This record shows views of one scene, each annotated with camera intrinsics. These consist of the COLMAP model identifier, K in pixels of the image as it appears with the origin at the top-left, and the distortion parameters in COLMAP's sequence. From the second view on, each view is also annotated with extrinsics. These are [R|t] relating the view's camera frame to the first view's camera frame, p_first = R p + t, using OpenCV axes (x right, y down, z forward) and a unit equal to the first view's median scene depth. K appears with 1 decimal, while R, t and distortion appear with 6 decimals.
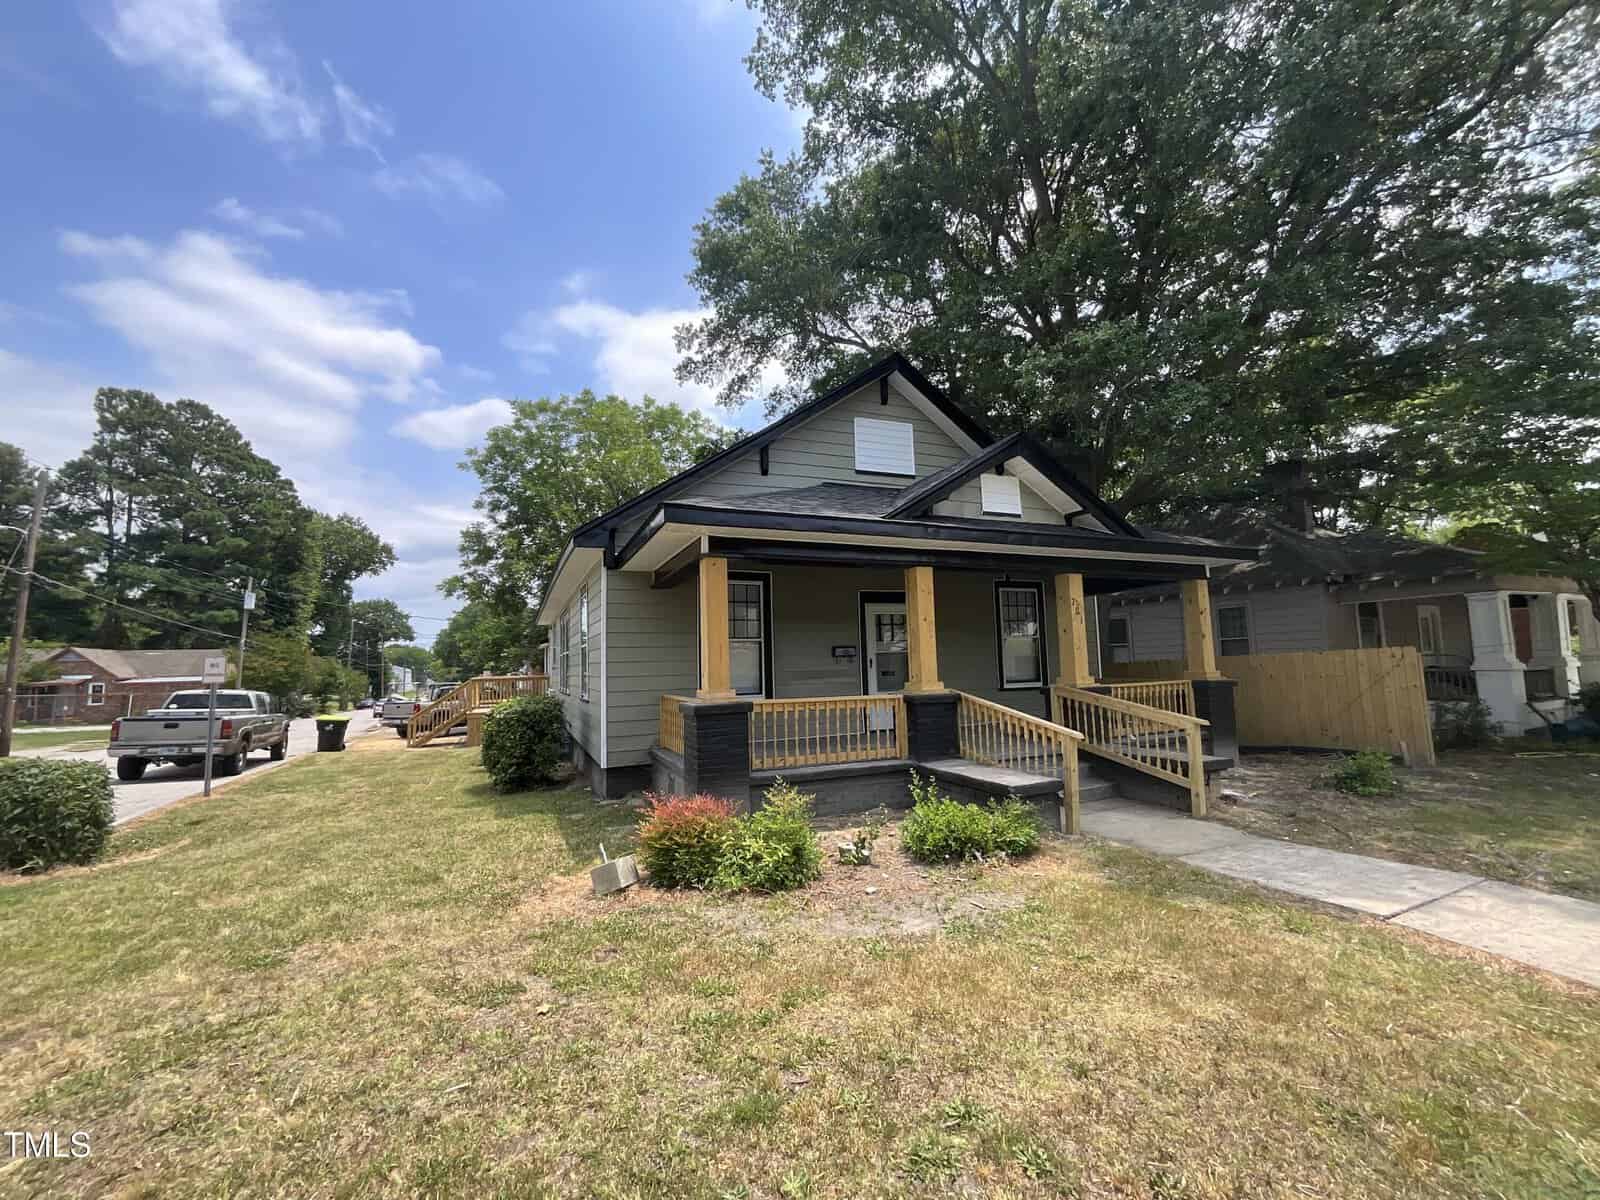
lens RADIAL K [[662.0, 0, 800.0], [0, 662.0, 600.0], [0, 0, 1]] dist [-0.000153, -0.000005]
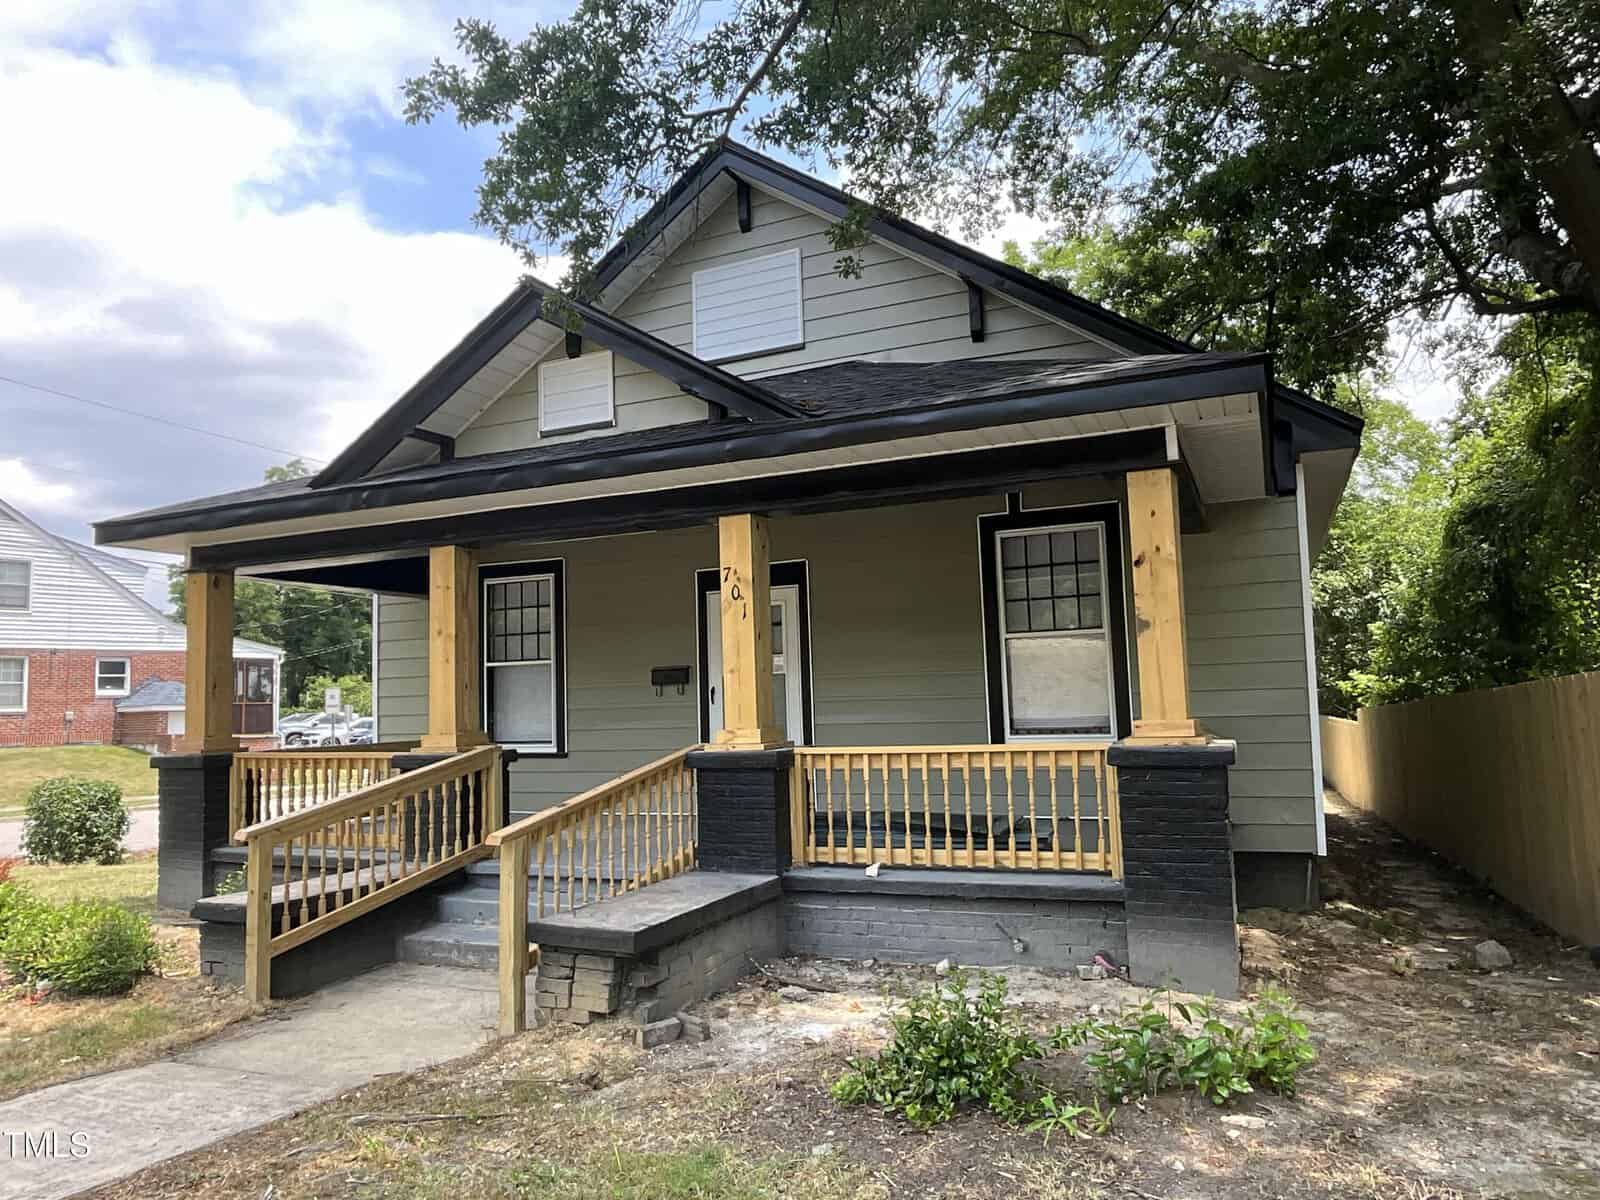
lens RADIAL K [[1081.3, 0, 800.0], [0, 1081.3, 600.0], [0, 0, 1]] dist [0.000193, -0.000006]
pose [[0.653563, -0.061250, -0.754390, 0.907740], [0.085518, 0.996313, -0.006805, 0.026942], [0.752025, -0.060066, 0.656392, 0.455748]]
